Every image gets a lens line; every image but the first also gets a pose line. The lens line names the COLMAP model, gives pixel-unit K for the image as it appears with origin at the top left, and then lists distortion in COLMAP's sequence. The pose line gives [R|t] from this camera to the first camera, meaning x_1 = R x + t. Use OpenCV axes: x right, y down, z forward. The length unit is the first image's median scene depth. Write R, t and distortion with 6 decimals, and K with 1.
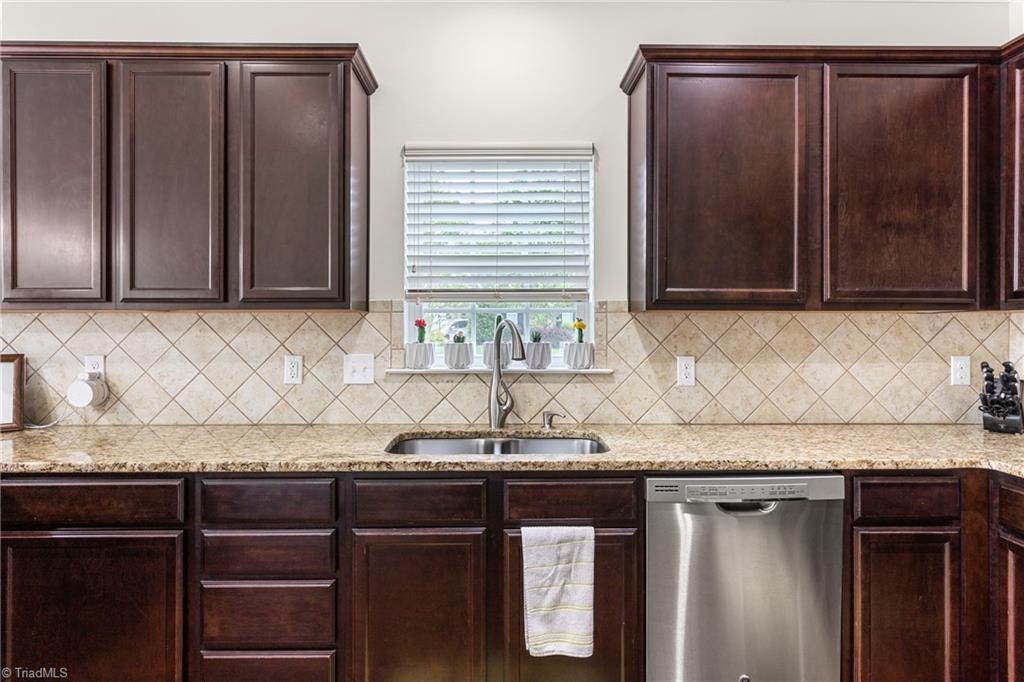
lens RADIAL K [[569.5, 0, 510.4], [0, 569.5, 319.8], [0, 0, 1]] dist [0.003446, 0.000629]
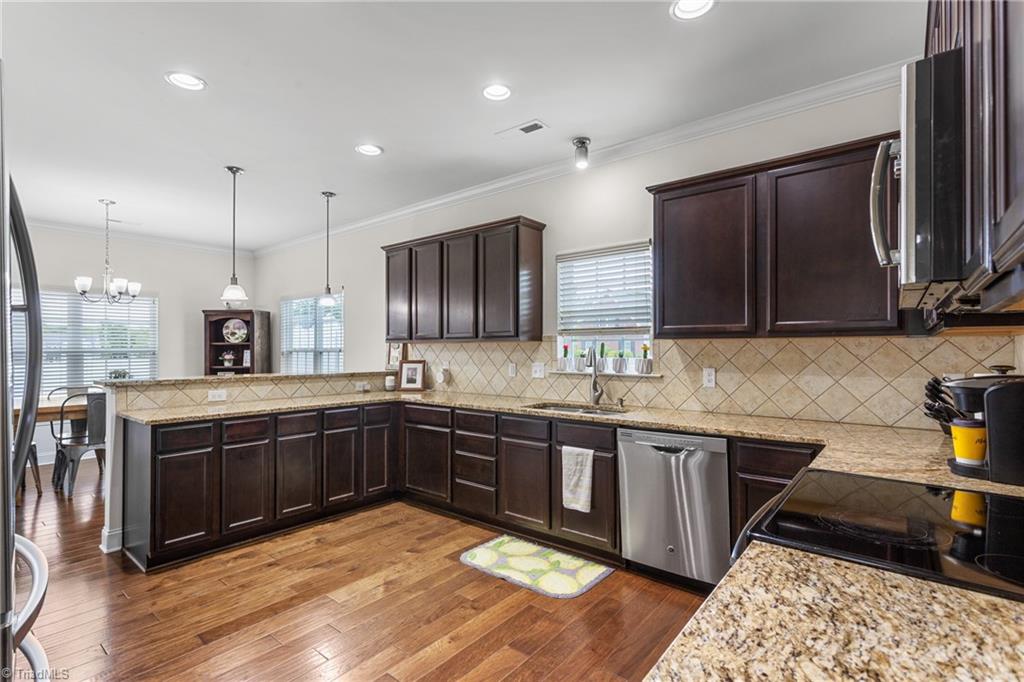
lens RADIAL K [[487.9, 0, 512.0], [0, 487.9, 341.0], [0, 0, 1]] dist [0.011545, 0.000250]
pose [[0.764211, -0.011866, -0.644857, 0.760759], [0.007766, 0.999928, -0.009197, -0.000663], [0.644920, 0.002020, 0.764248, -0.352390]]
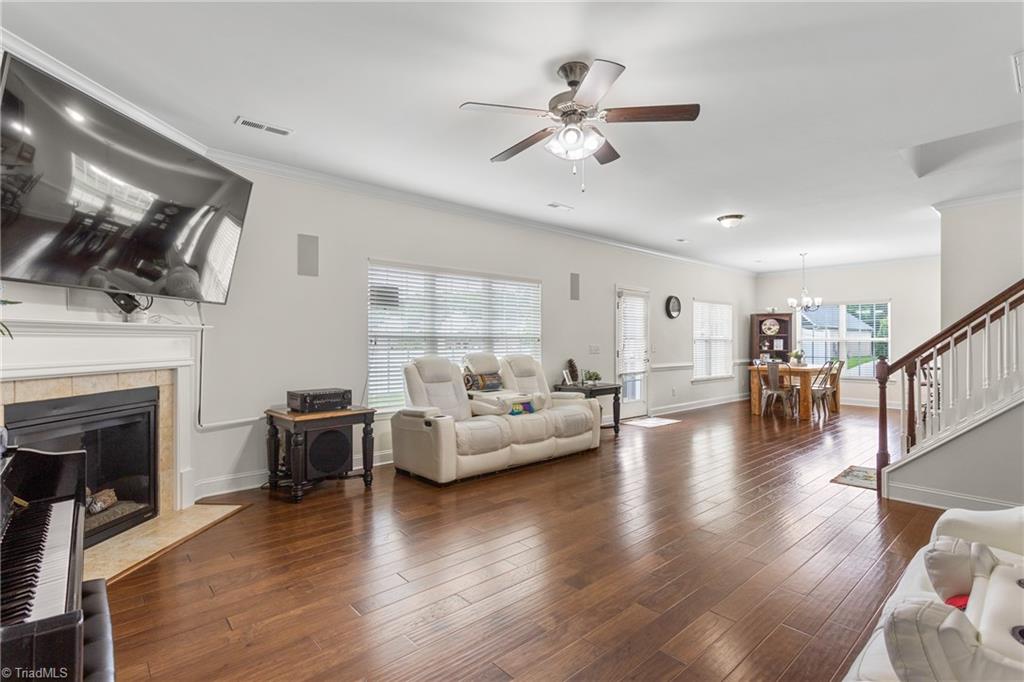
lens RADIAL K [[487.9, 0, 512.0], [0, 487.9, 341.0], [0, 0, 1]] dist [0.011545, 0.000250]
pose [[0.657273, -0.002515, -0.753648, -0.504777], [0.004360, 0.999990, 0.000466, 0.016906], [0.753640, -0.003592, 0.657278, -3.915086]]
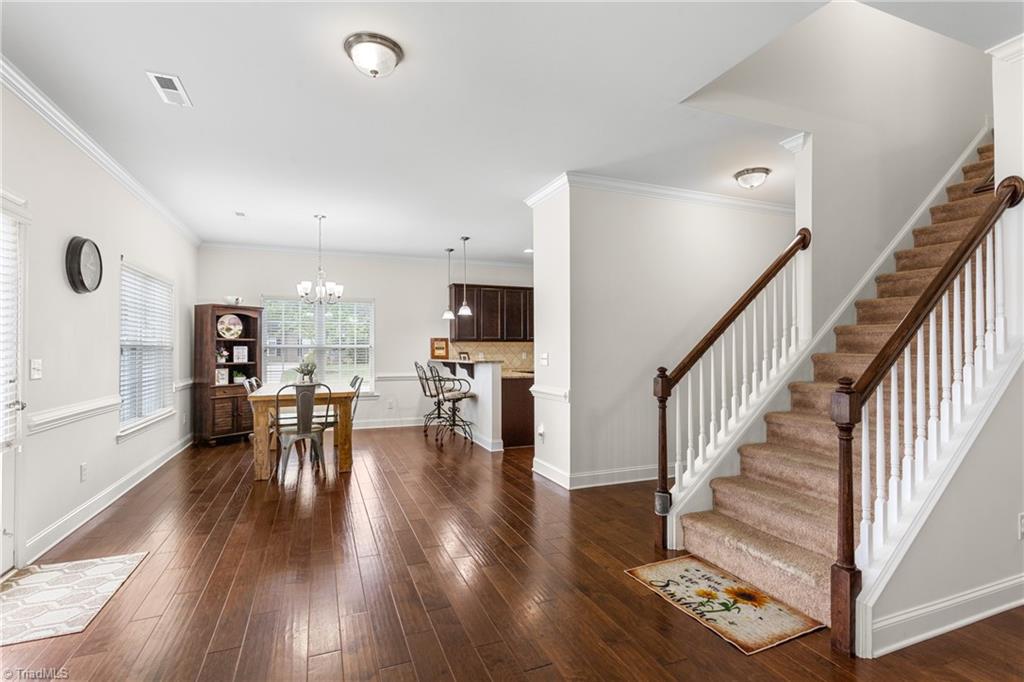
lens RADIAL K [[487.9, 0, 512.0], [0, 487.9, 341.0], [0, 0, 1]] dist [0.011545, 0.000250]
pose [[0.935792, 0.003206, 0.352538, -1.786105], [0.000661, 0.999941, -0.010848, 0.016391], [-0.352552, 0.010385, 0.935735, -2.452972]]
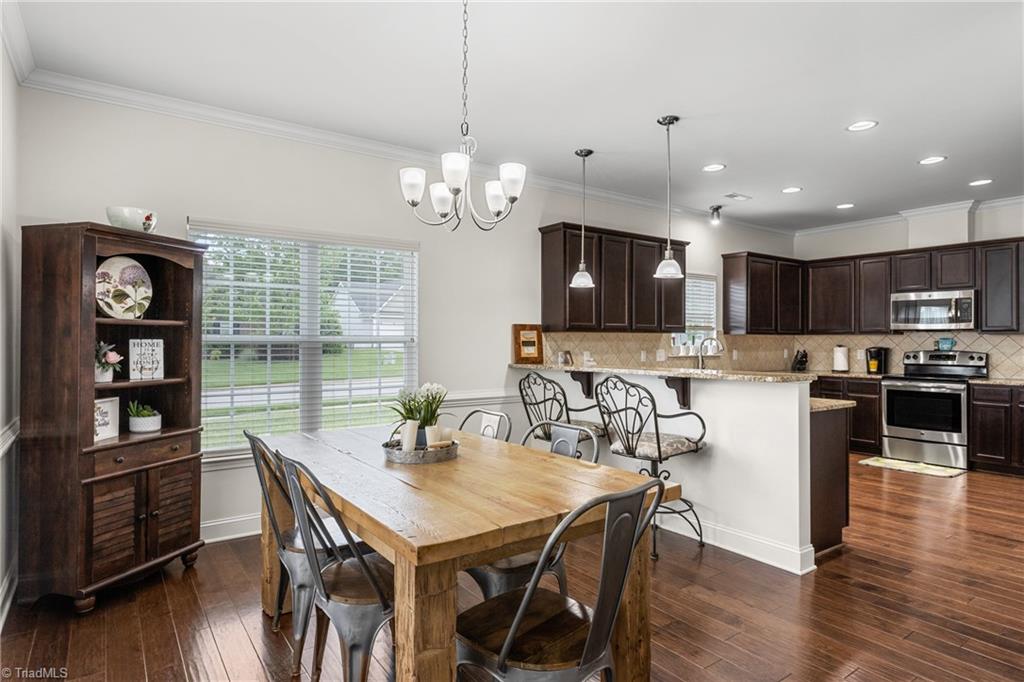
lens RADIAL K [[568.5, 0, 506.6], [0, 568.5, 337.1], [0, 0, 1]] dist [-0.001448, -0.000722]
pose [[0.825581, 0.004503, 0.564265, -2.325840], [-0.005549, 0.999985, 0.000138, 0.005207], [-0.564256, -0.003245, 0.825594, -0.749865]]
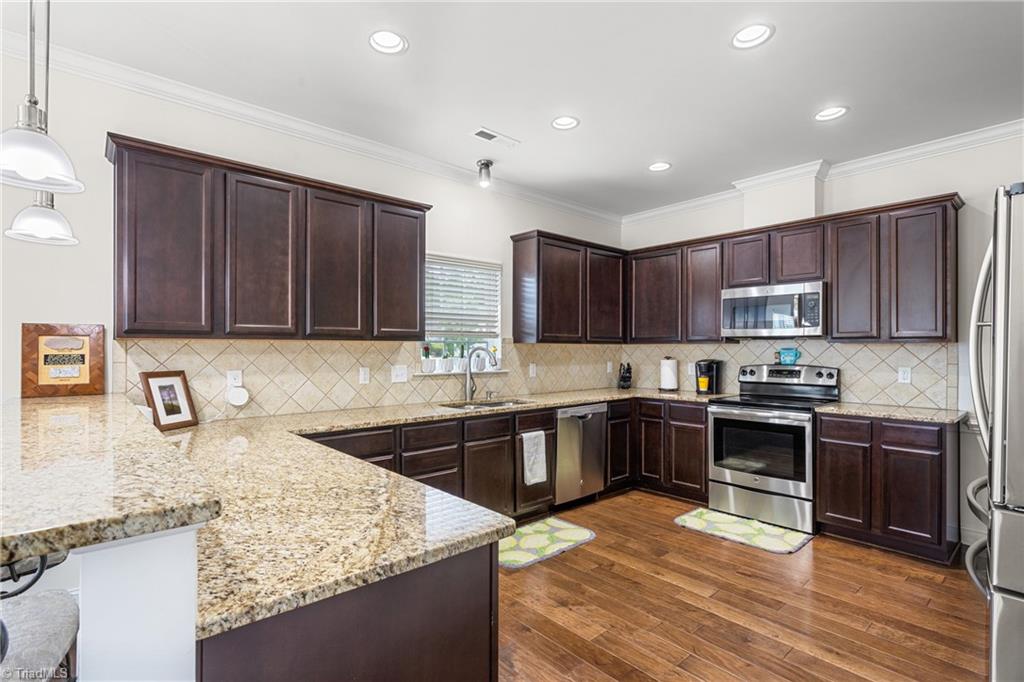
lens RADIAL K [[482.4, 0, 511.9], [0, 482.4, 346.8], [0, 0, 1]] dist [-0.002057, -0.000020]
pose [[0.759958, 0.003998, 0.649960, -0.984688], [-0.005187, 0.999987, -0.000086, -0.000671], [-0.649952, -0.003306, 0.759968, -0.376984]]
